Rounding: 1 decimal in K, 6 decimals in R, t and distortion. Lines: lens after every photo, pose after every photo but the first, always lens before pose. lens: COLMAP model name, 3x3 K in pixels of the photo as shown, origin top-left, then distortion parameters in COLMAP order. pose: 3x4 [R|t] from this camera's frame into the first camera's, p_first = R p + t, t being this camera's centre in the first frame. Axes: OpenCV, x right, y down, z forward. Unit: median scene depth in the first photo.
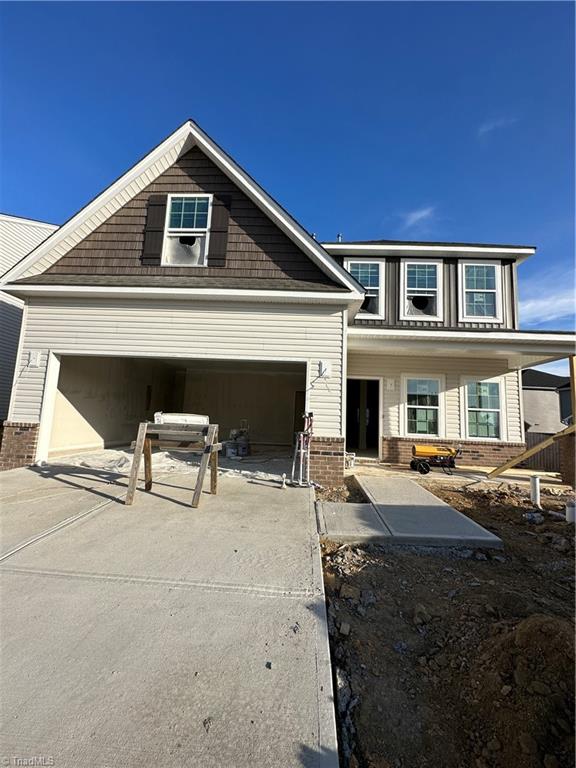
lens RADIAL K [[308.5, 0, 288.0], [0, 308.5, 384.0], [0, 0, 1]] dist [0.003211, 0.000128]
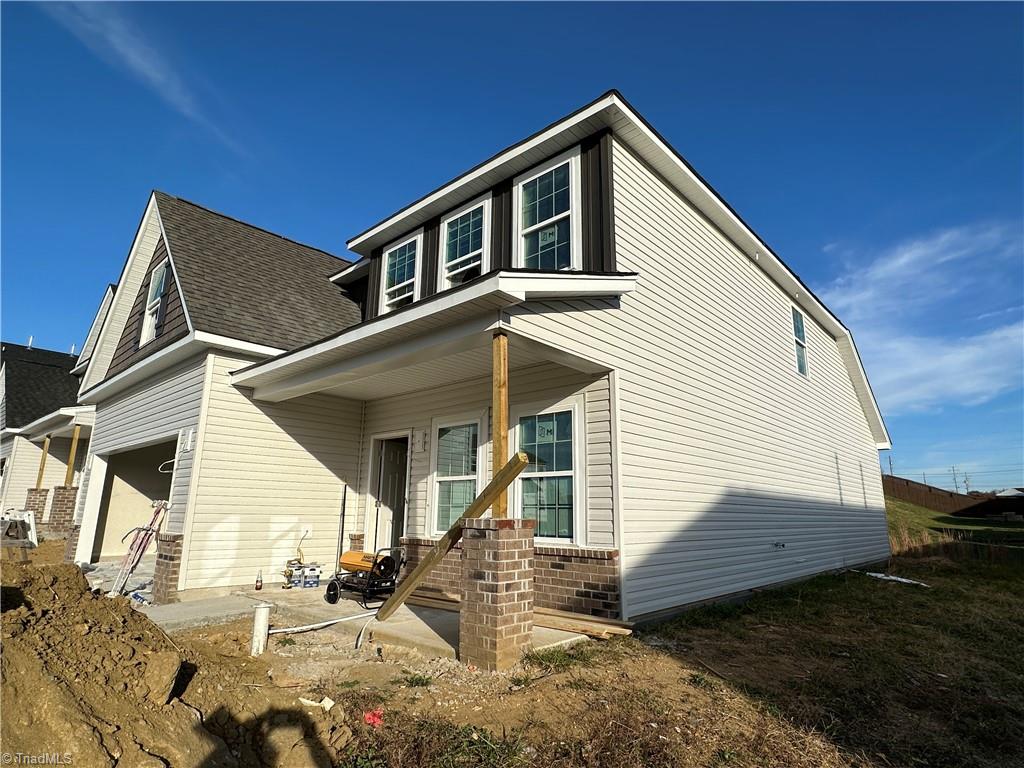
lens RADIAL K [[552.6, 0, 512.0], [0, 552.6, 384.0], [0, 0, 1]] dist [-0.000052, -0.000011]
pose [[0.769469, -0.180595, -0.612620, 1.427593], [0.098352, 0.981254, -0.165731, 0.106470], [0.631066, 0.067272, 0.772806, 0.434191]]
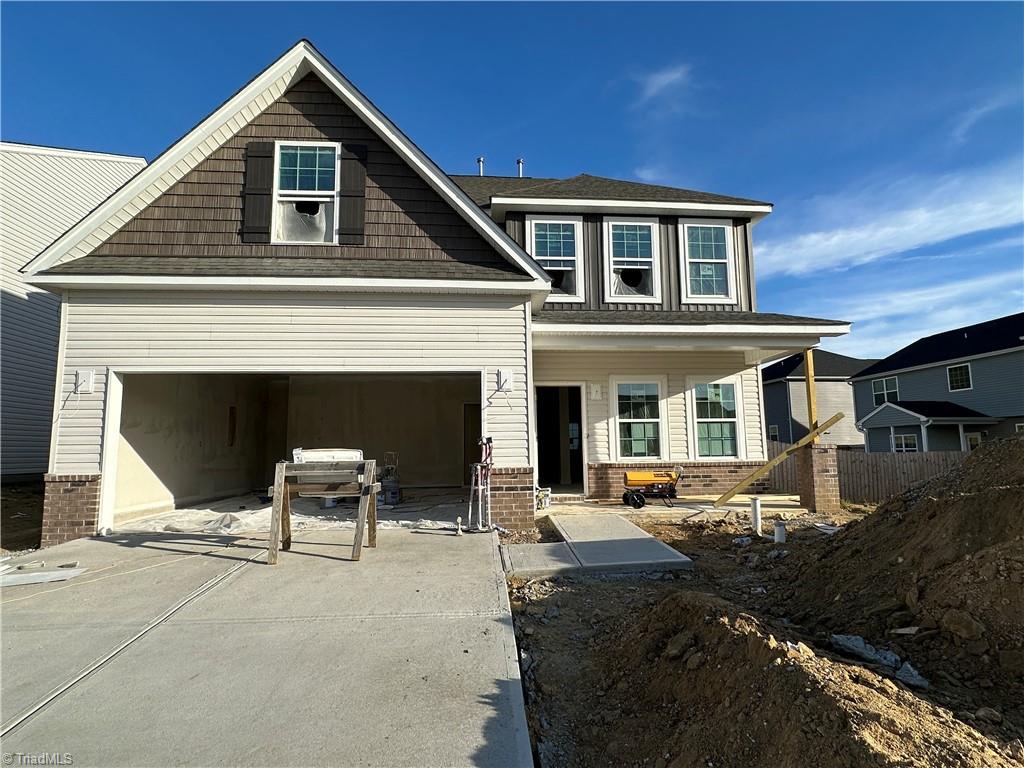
lens RADIAL K [[534.1, 0, 514.0], [0, 534.1, 386.8], [0, 0, 1]] dist [0.000884, 0.000047]
pose [[0.990864, -0.043360, 0.127707, -0.026244], [0.042564, 0.999054, 0.008960, -0.038961], [-0.127975, -0.003443, 0.991771, -0.297562]]
